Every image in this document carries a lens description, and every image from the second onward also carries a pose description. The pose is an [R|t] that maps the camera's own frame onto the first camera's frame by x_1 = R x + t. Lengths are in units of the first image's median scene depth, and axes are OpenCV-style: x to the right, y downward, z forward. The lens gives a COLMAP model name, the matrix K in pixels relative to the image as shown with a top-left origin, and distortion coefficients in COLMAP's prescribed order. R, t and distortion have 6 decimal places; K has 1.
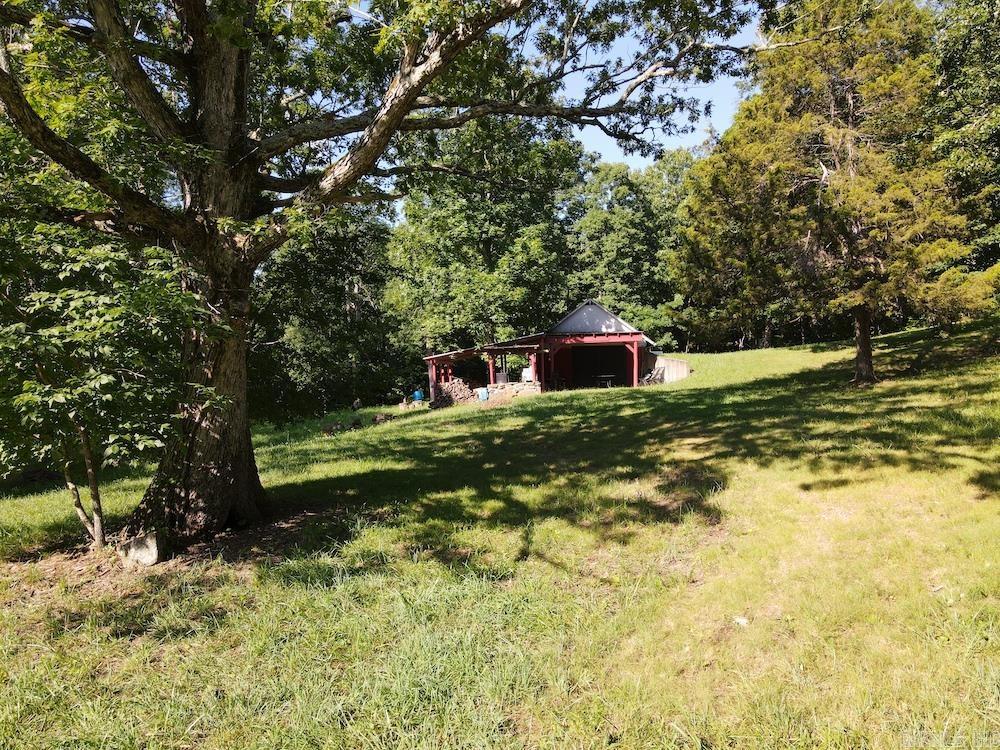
lens RADIAL K [[741.2, 0, 497.0], [0, 741.2, 379.5], [0, 0, 1]] dist [0.005556, 0.019363]
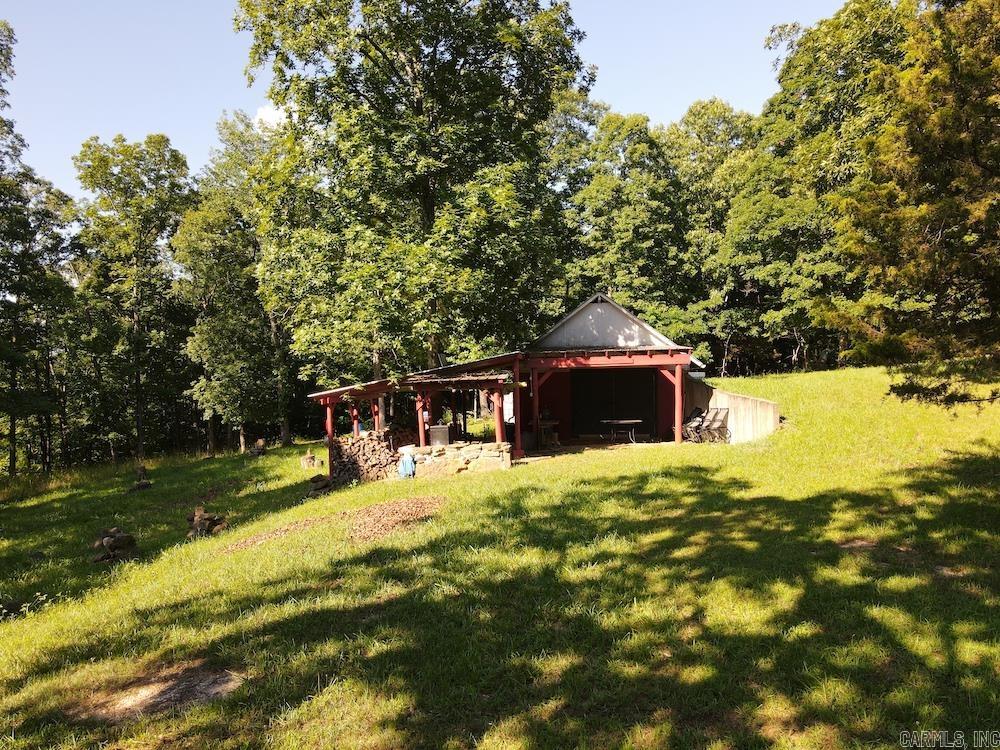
lens RADIAL K [[741.2, 0, 502.4], [0, 741.2, 370.5], [0, 0, 1]] dist [0.005556, 0.019363]
pose [[0.999994, 0.000647, 0.003369, 0.030165], [-0.000599, 0.999896, -0.014383, -0.024908], [-0.003378, 0.014381, 0.999891, 0.270457]]
